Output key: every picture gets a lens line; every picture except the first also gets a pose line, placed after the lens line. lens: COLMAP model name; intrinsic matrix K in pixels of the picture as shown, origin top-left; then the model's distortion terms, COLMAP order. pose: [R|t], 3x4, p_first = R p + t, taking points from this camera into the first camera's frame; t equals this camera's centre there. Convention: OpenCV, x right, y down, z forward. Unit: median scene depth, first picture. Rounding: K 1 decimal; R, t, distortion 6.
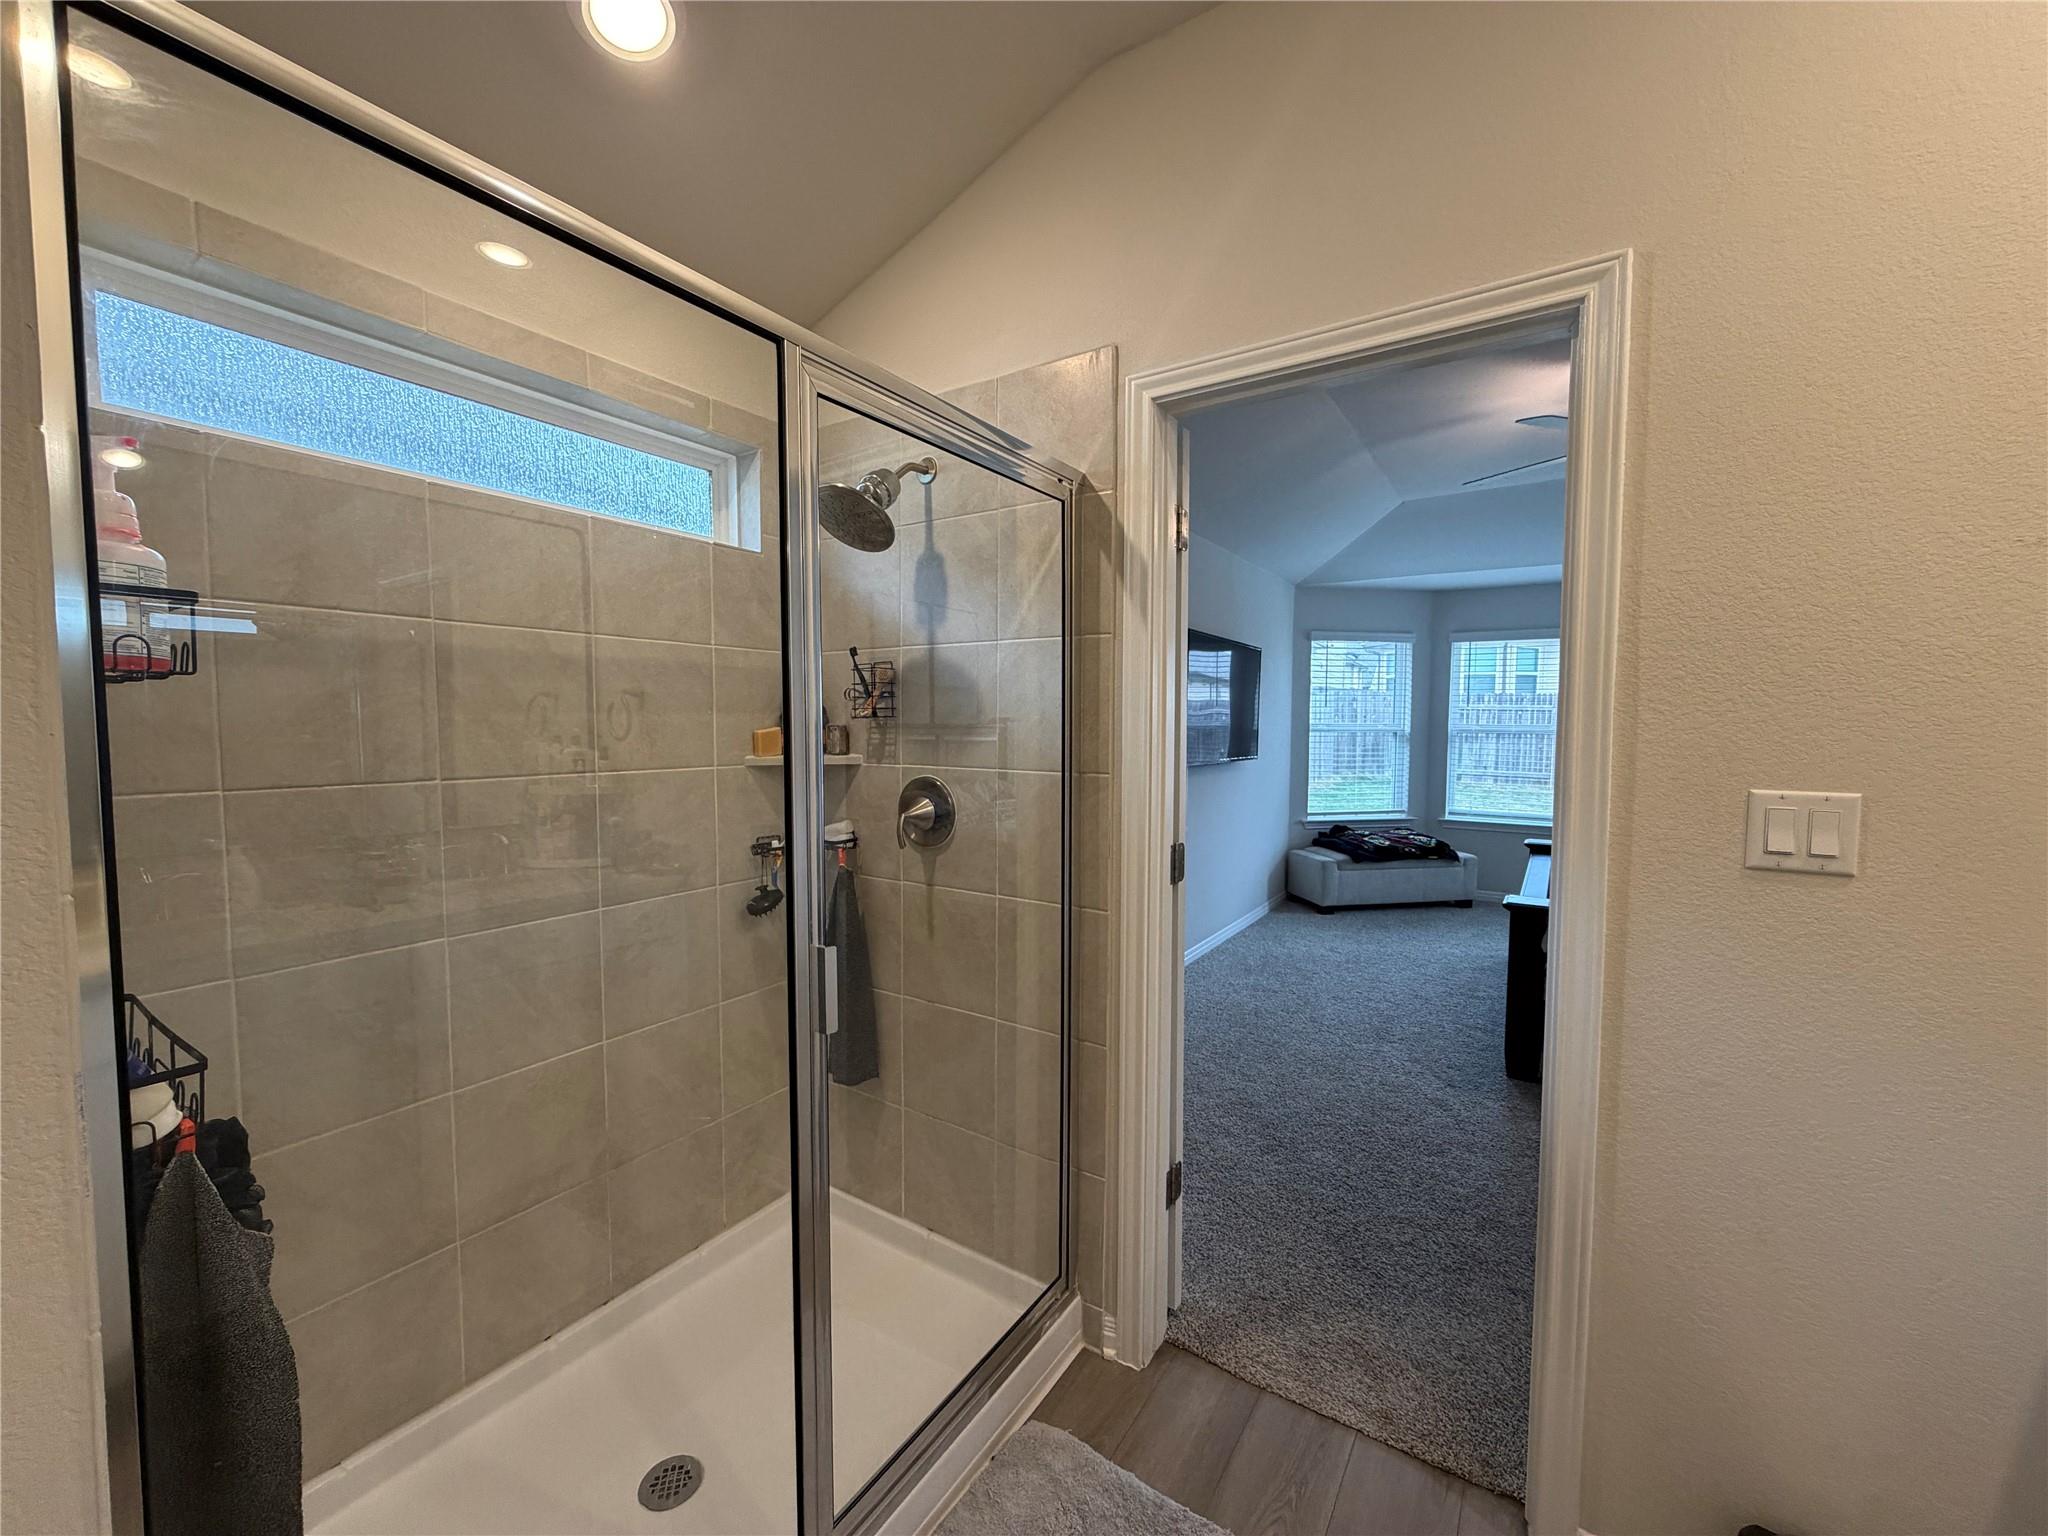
lens RADIAL K [[819.2, 0, 1017.4], [0, 819.2, 771.7], [0, 0, 1]] dist [-0.001191, 0.000141]
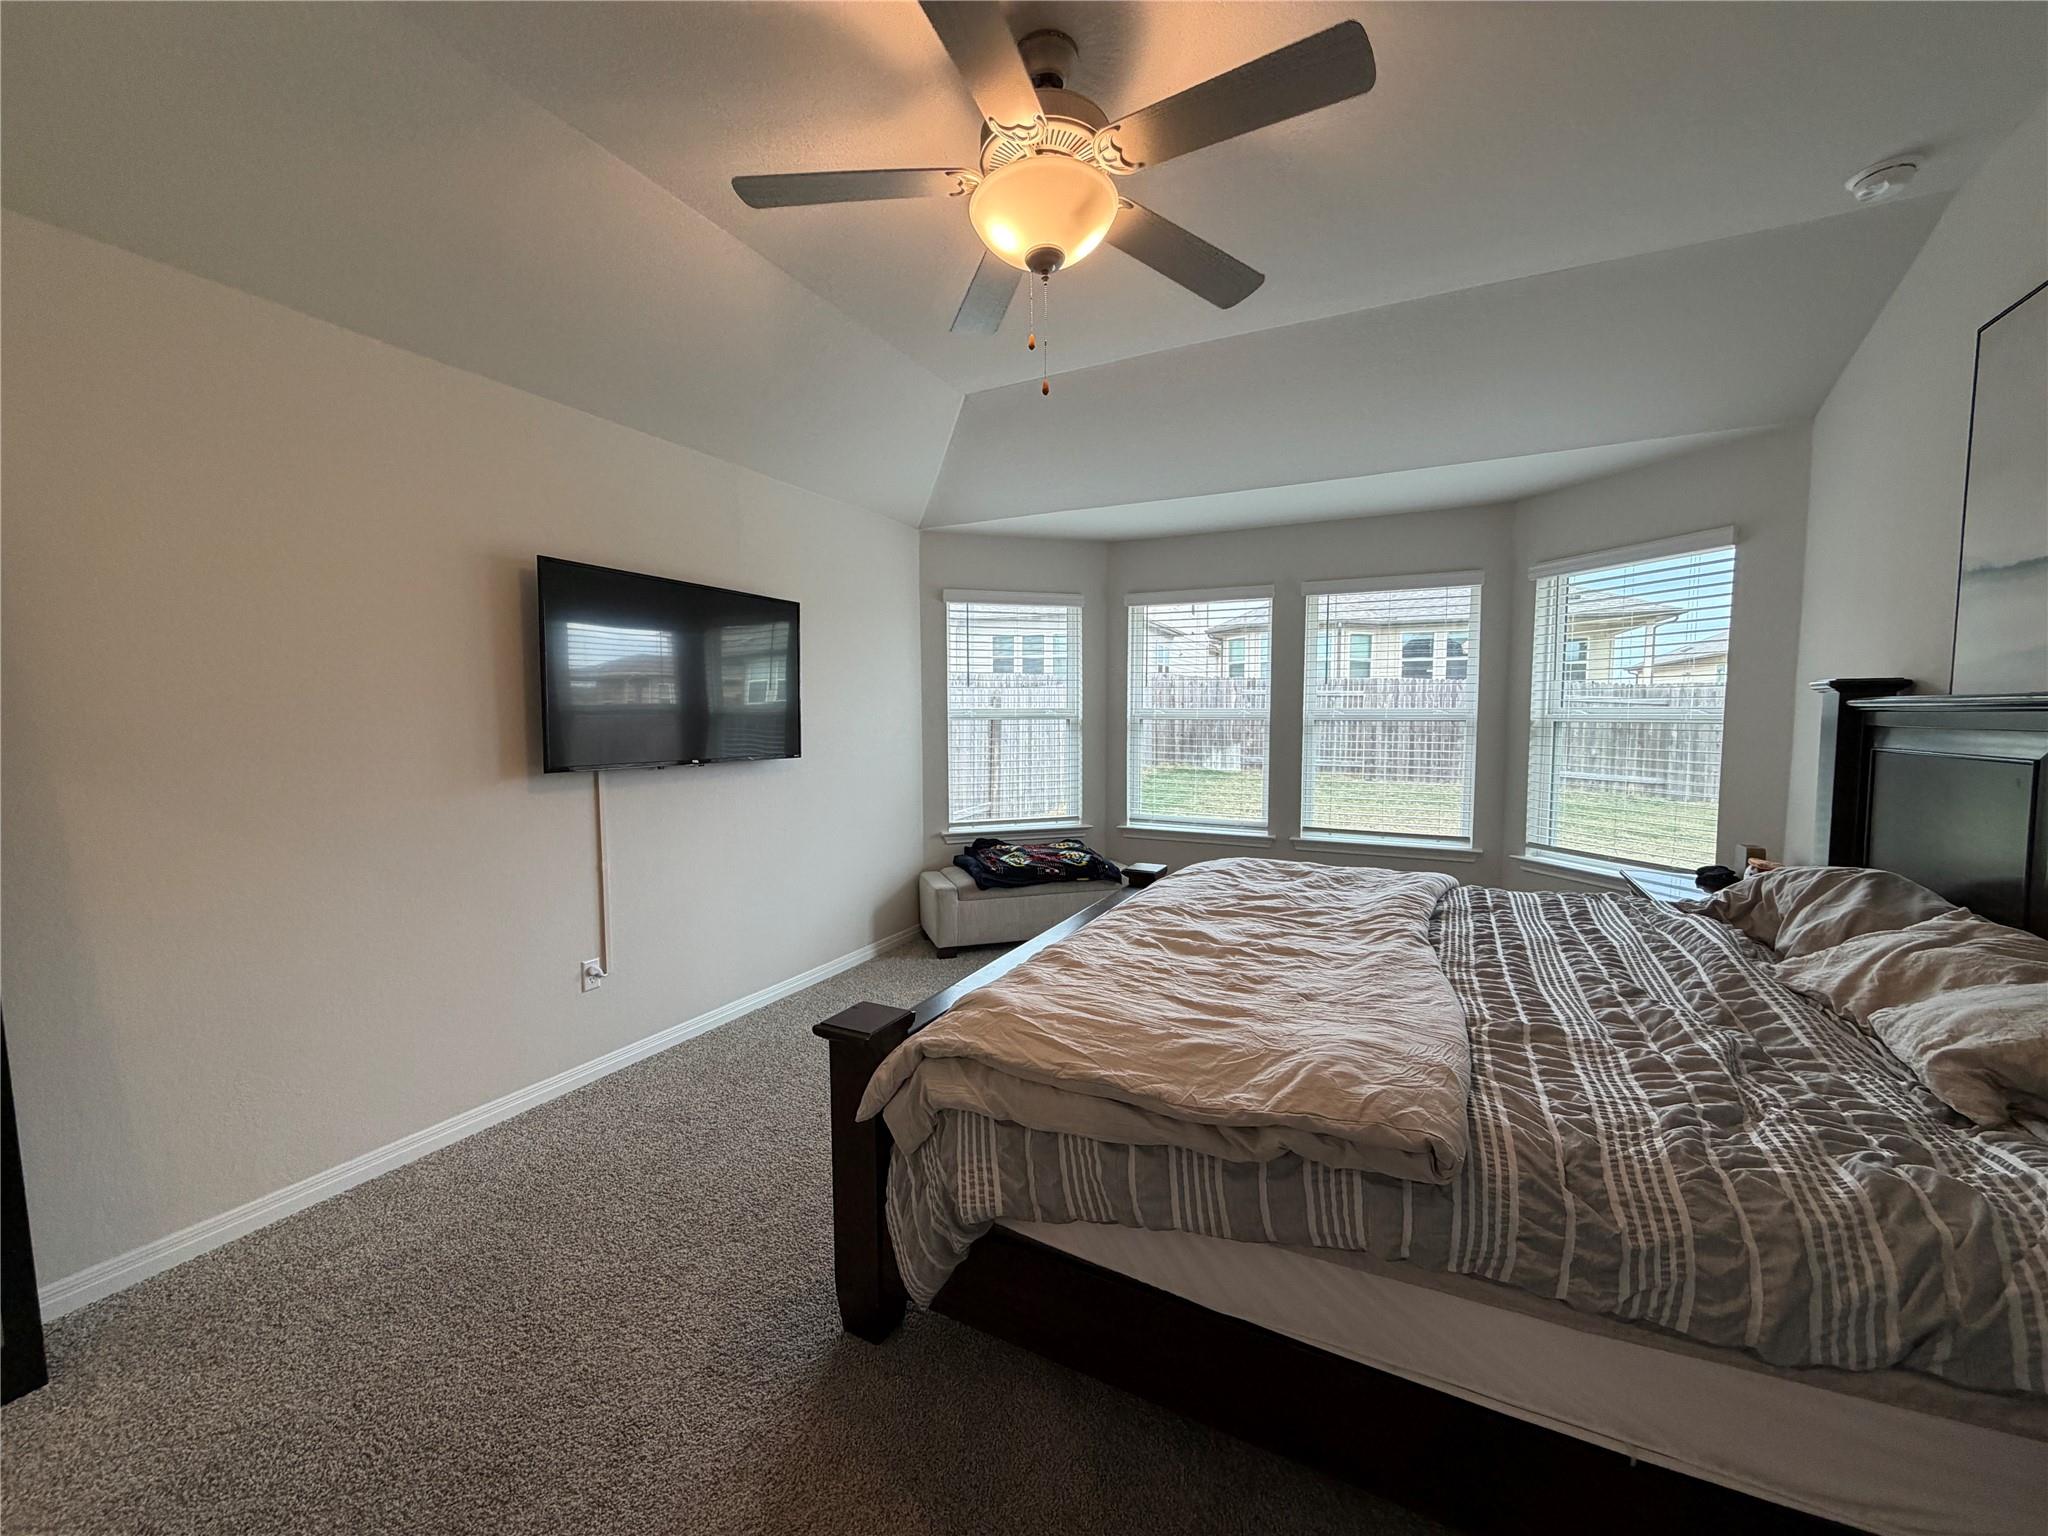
lens RADIAL K [[819.2, 0, 1014.8], [0, 819.2, 774.7], [0, 0, 1]] dist [-0.001191, 0.000141]
pose [[0.994534, -0.017017, 0.103017, 0.341924], [0.015726, 0.999787, 0.013335, -0.005609], [-0.103222, -0.011642, 0.994590, 0.220571]]
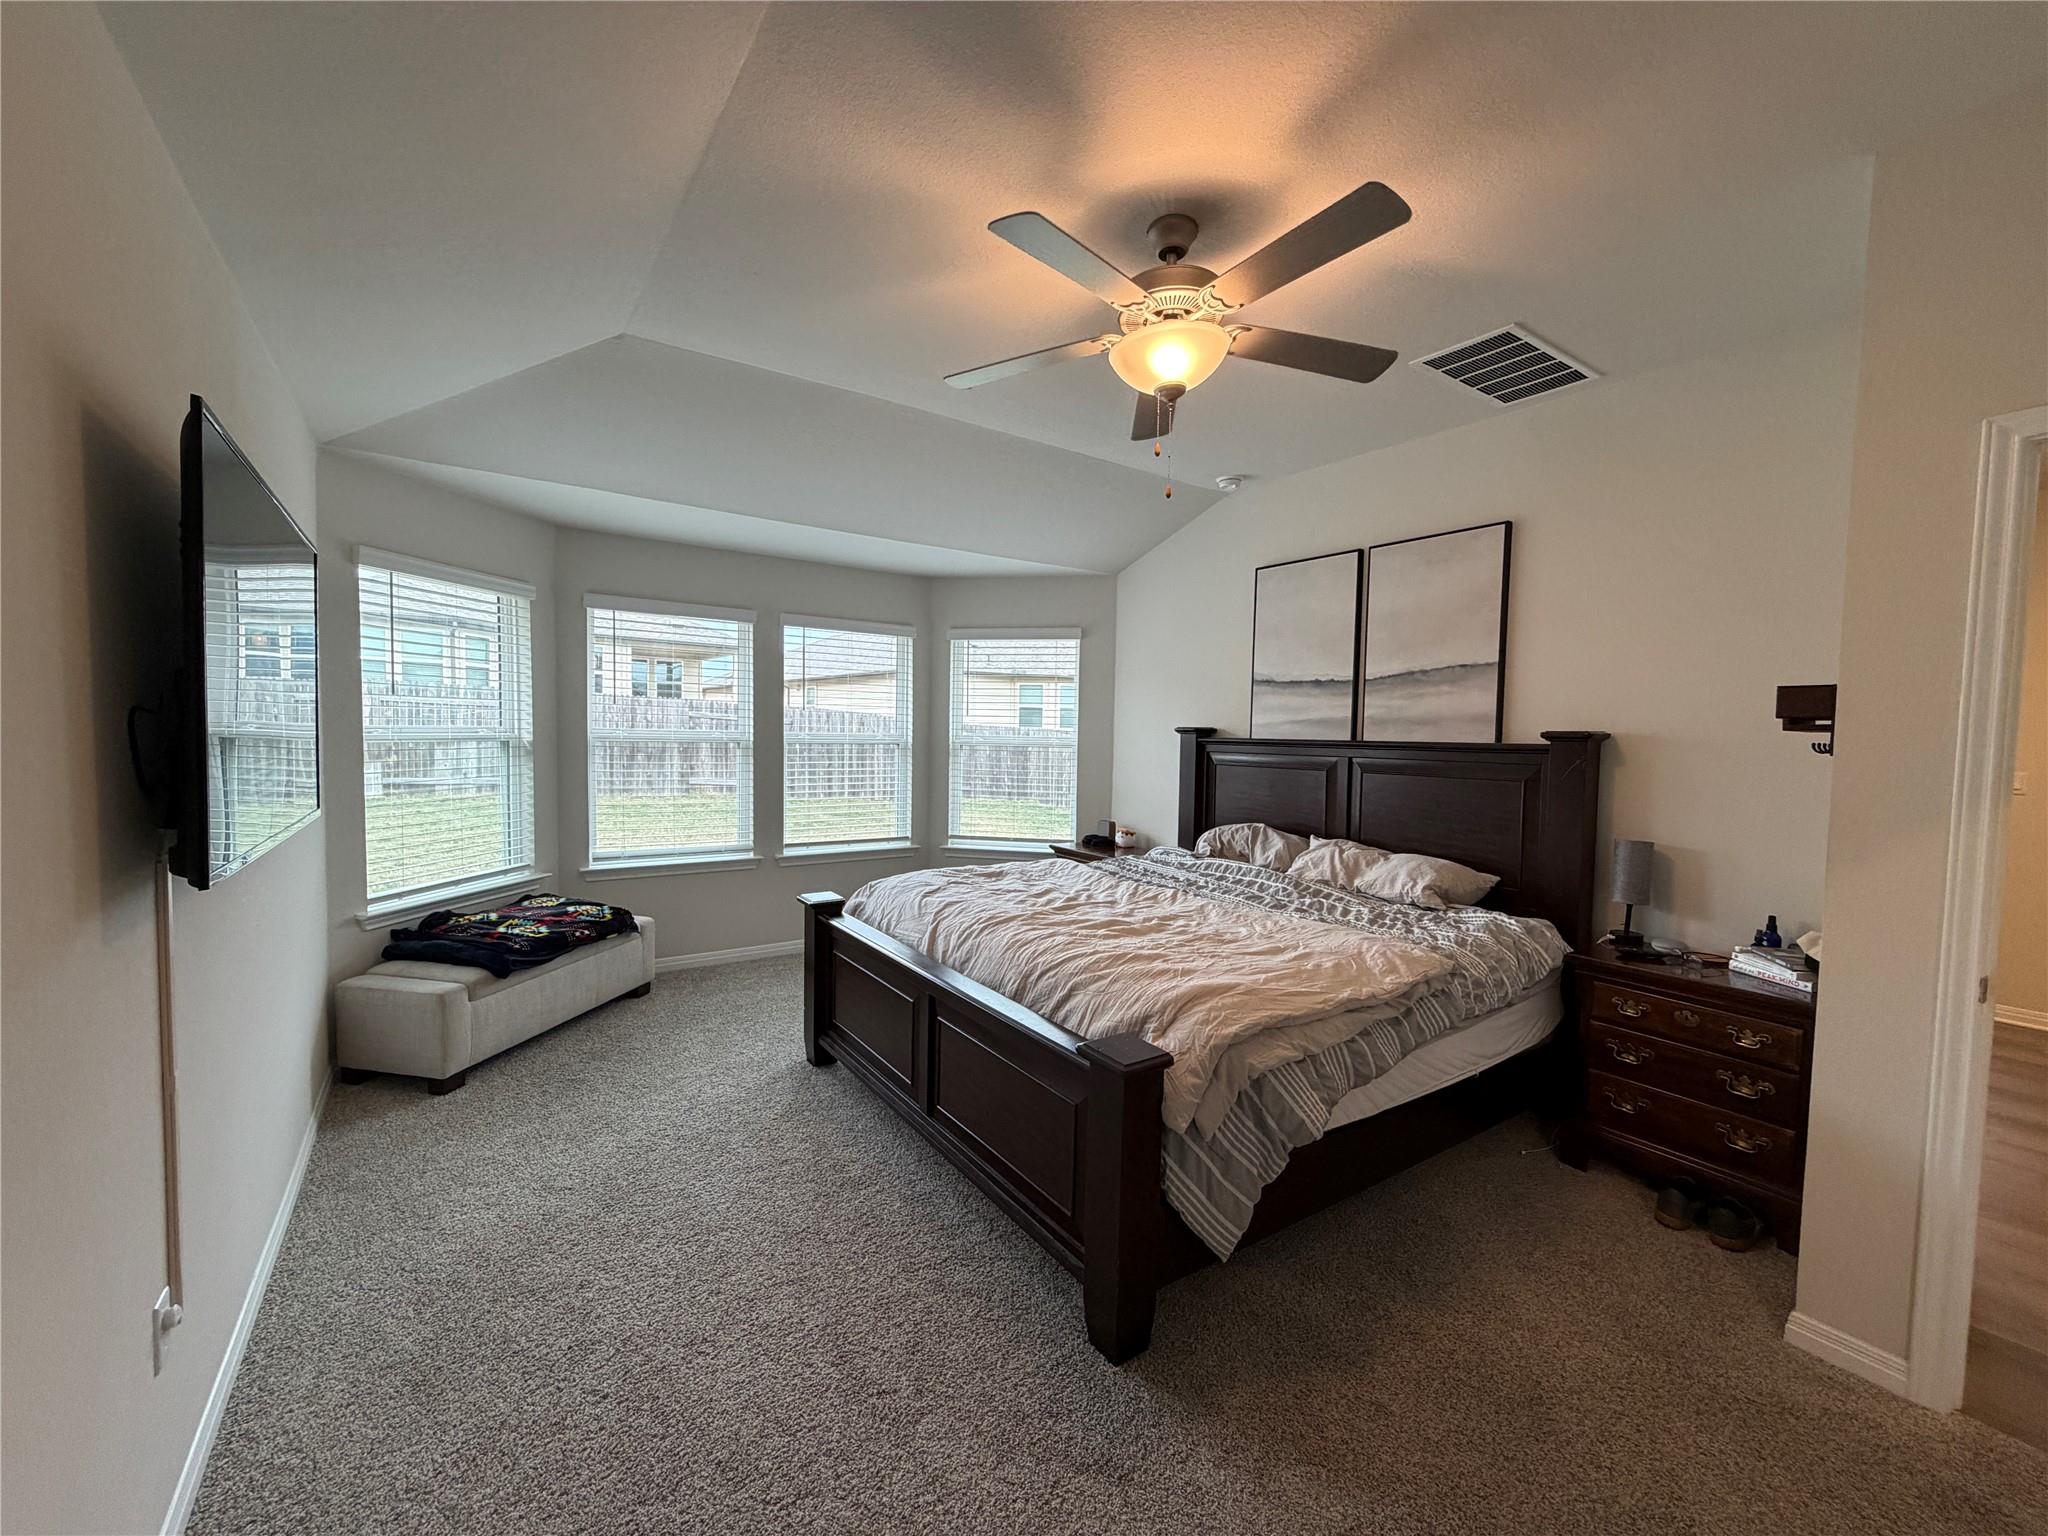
lens RADIAL K [[819.2, 0, 1019.5], [0, 819.2, 775.2], [0, 0, 1]] dist [-0.001191, 0.000141]
pose [[0.375551, -0.050044, 0.925450, 0.035955], [0.043111, 0.998404, 0.036495, -0.029423], [-0.925799, 0.026191, 0.377109, 0.428704]]
